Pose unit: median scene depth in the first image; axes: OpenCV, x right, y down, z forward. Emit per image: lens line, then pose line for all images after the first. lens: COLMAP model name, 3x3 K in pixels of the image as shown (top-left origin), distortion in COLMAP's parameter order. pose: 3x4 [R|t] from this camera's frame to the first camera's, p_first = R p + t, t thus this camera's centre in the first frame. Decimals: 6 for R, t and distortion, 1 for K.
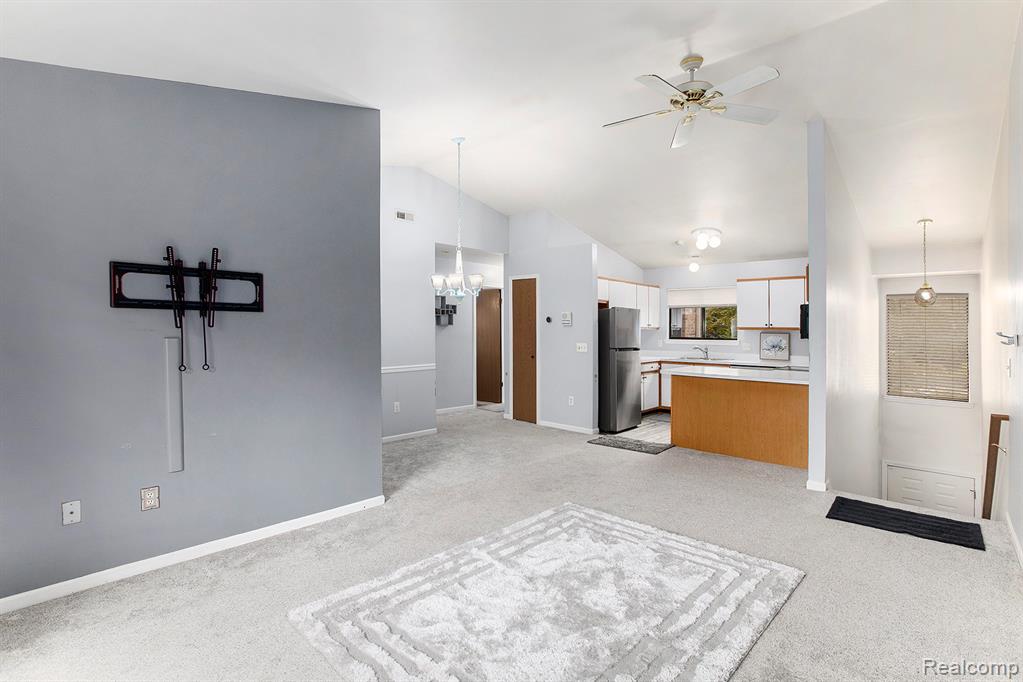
lens RADIAL K [[489.4, 0, 510.7], [0, 489.4, 319.5], [0, 0, 1]] dist [-0.029748, 0.011384]
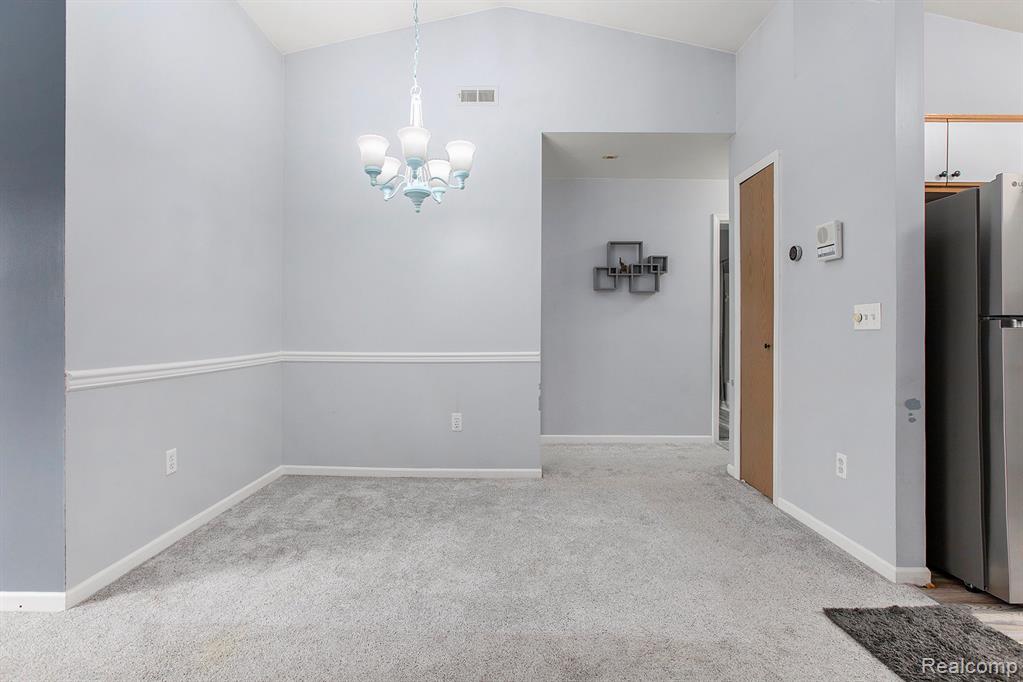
lens RADIAL K [[489.4, 0, 511.1], [0, 489.4, 332.5], [0, 0, 1]] dist [-0.029748, 0.011384]
pose [[0.669038, -0.005550, -0.743207, 0.225063], [0.018338, 0.999791, 0.009041, 0.059402], [0.743002, -0.019678, 0.669000, 0.577756]]
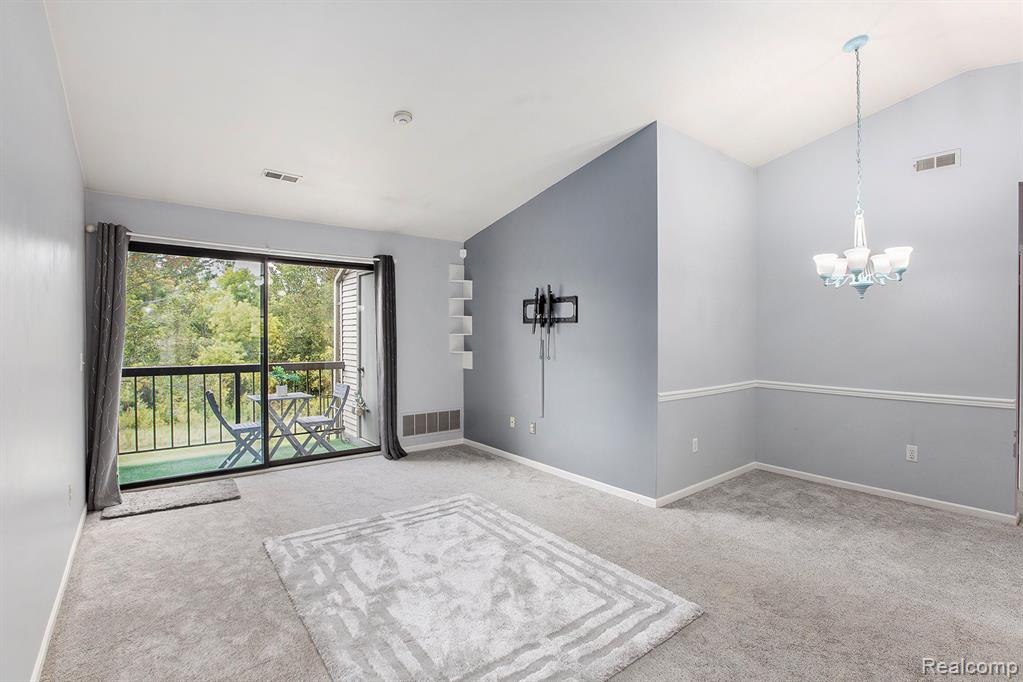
lens RADIAL K [[489.4, 0, 518.0], [0, 489.4, 333.0], [0, 0, 1]] dist [-0.029748, 0.011384]
pose [[-0.134012, -0.007954, -0.990948, 0.444411], [0.010502, 0.999900, -0.009446, 0.012237], [0.990924, -0.011673, -0.133915, 0.487502]]
